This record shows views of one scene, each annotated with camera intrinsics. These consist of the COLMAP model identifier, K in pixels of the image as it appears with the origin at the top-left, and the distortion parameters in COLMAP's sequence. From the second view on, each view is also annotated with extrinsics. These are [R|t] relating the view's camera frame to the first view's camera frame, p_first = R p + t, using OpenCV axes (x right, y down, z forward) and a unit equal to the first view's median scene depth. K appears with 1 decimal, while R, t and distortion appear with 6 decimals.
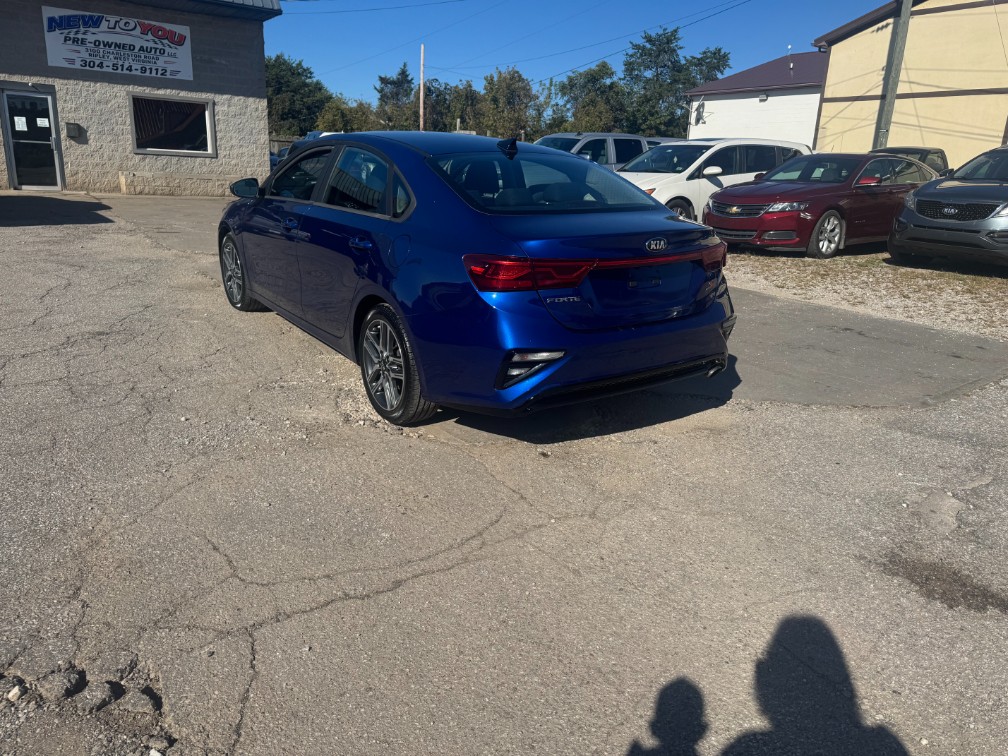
lens RADIAL K [[726.1, 0, 504.0], [0, 726.1, 378.0], [0, 0, 1]] dist [0.029504, -0.037959]
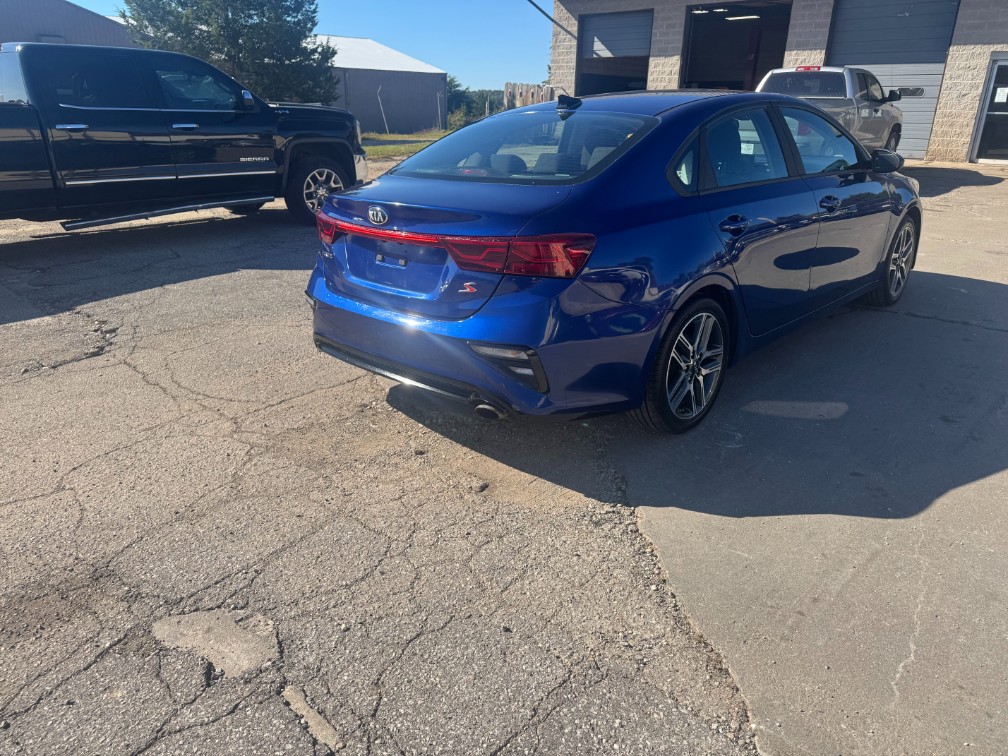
lens RADIAL K [[717.0, 0, 499.7], [0, 717.0, 382.6], [0, 0, 1]] dist [0.014791, -0.015318]
pose [[0.178649, 0.312126, -0.933093, 0.225019], [-0.274734, 0.926453, 0.257305, -0.053038], [0.944778, 0.210385, 0.251261, 0.195523]]
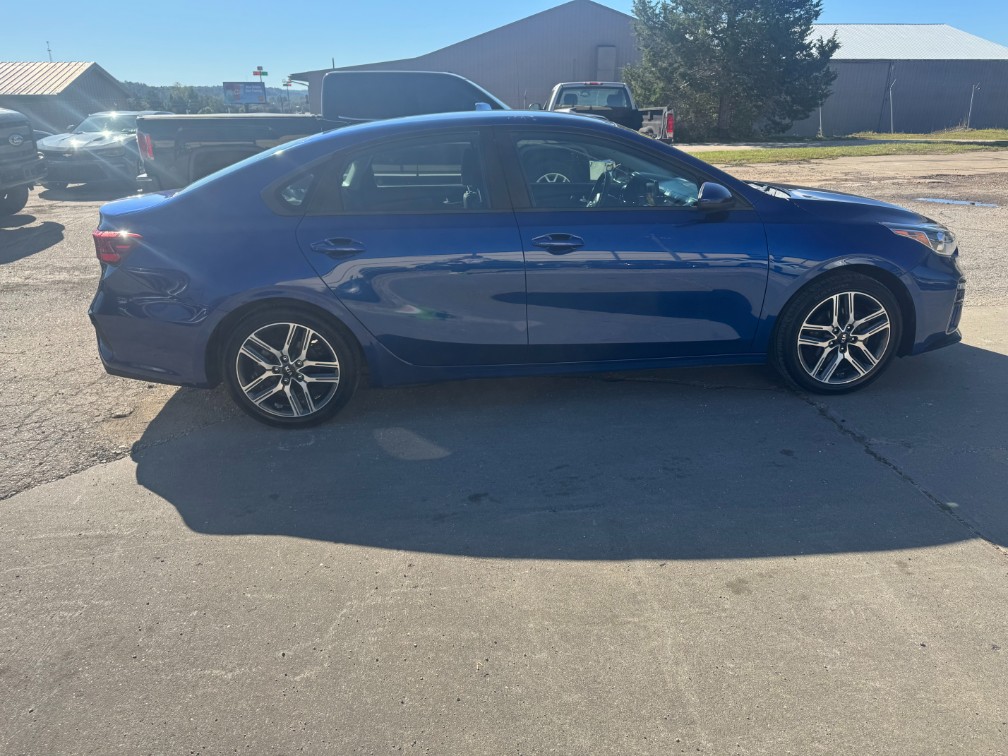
lens RADIAL K [[717.0, 0, 499.7], [0, 717.0, 382.6], [0, 0, 1]] dist [0.014791, -0.015318]
pose [[-0.528270, 0.272291, -0.804231, 0.190675], [-0.248331, 0.856219, 0.453012, -0.136276], [0.811950, 0.439029, -0.384697, 0.442201]]
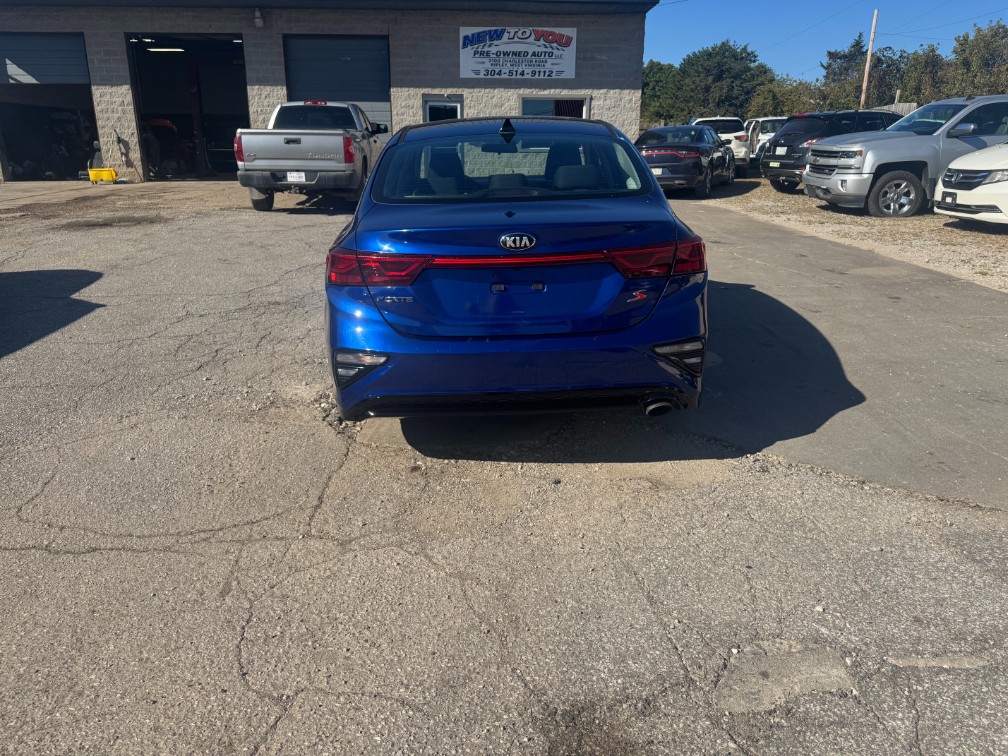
lens RADIAL K [[717.0, 0, 499.7], [0, 717.0, 382.6], [0, 0, 1]] dist [0.014791, -0.015318]
pose [[0.823694, 0.134672, -0.550810, 0.133111], [-0.121080, 0.990756, 0.061173, -0.014830], [0.553956, 0.016304, 0.832386, 0.065567]]
